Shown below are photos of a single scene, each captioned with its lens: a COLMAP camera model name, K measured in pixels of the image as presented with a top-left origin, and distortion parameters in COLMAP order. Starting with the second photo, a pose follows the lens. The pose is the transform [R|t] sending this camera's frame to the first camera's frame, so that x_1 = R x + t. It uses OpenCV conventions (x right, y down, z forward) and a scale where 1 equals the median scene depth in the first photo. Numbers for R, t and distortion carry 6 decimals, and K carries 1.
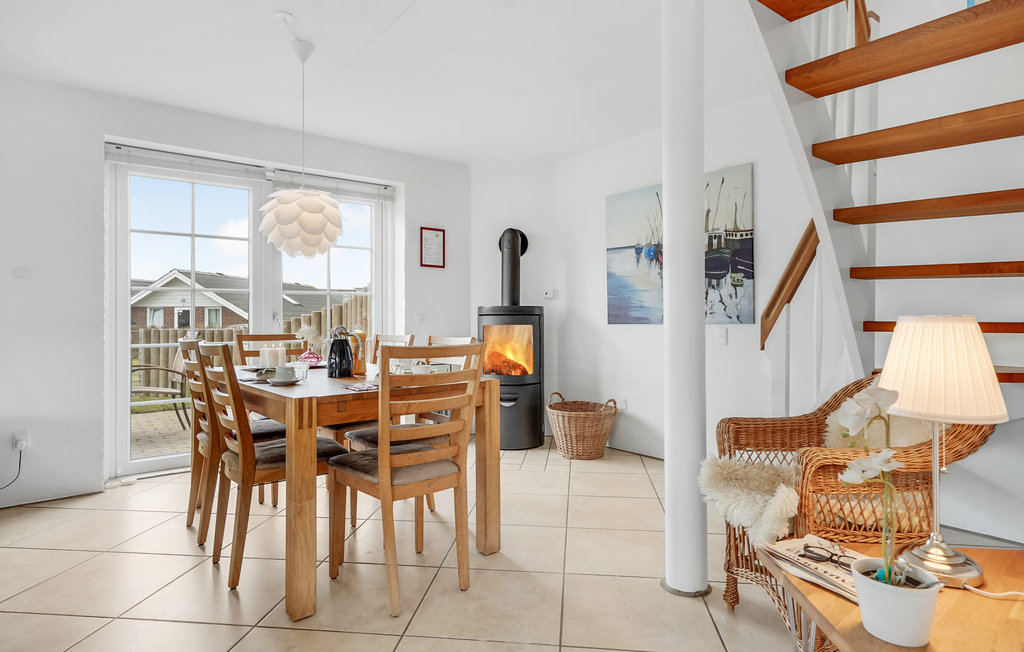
lens RADIAL K [[589.7, 0, 511.8], [0, 589.7, 323.2], [0, 0, 1]] dist [0.001129, 0.000084]
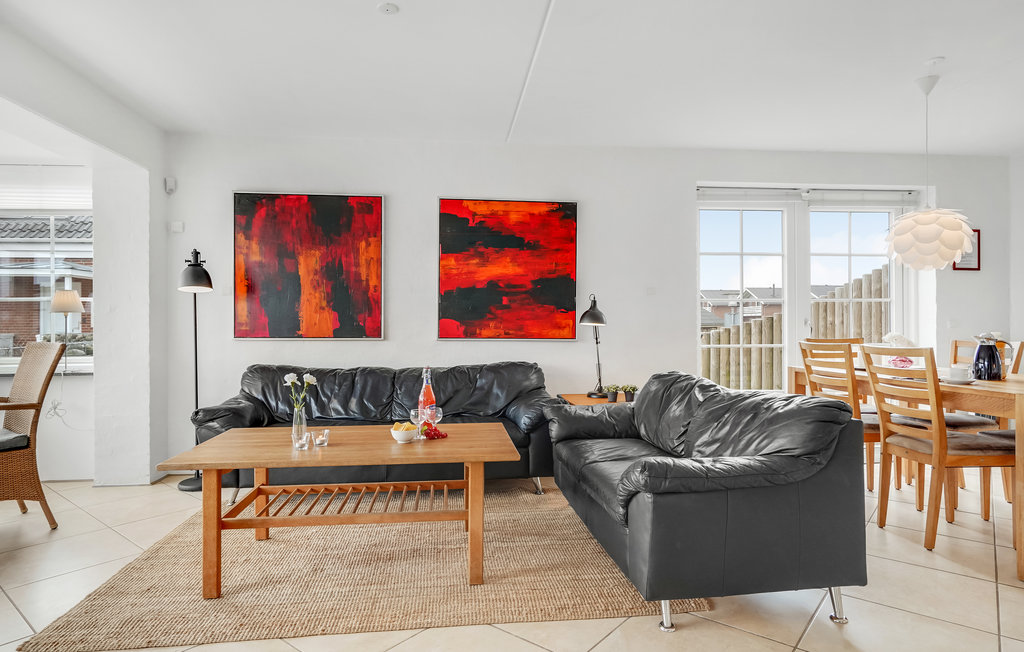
lens RADIAL K [[585.4, 0, 510.8], [0, 585.4, 323.4], [0, 0, 1]] dist [0.001617, 0.000346]
pose [[0.826302, 0.003420, -0.563217, -0.275465], [-0.006102, 0.999977, -0.002880, -0.002628], [0.563194, 0.005816, 0.826304, -0.256044]]
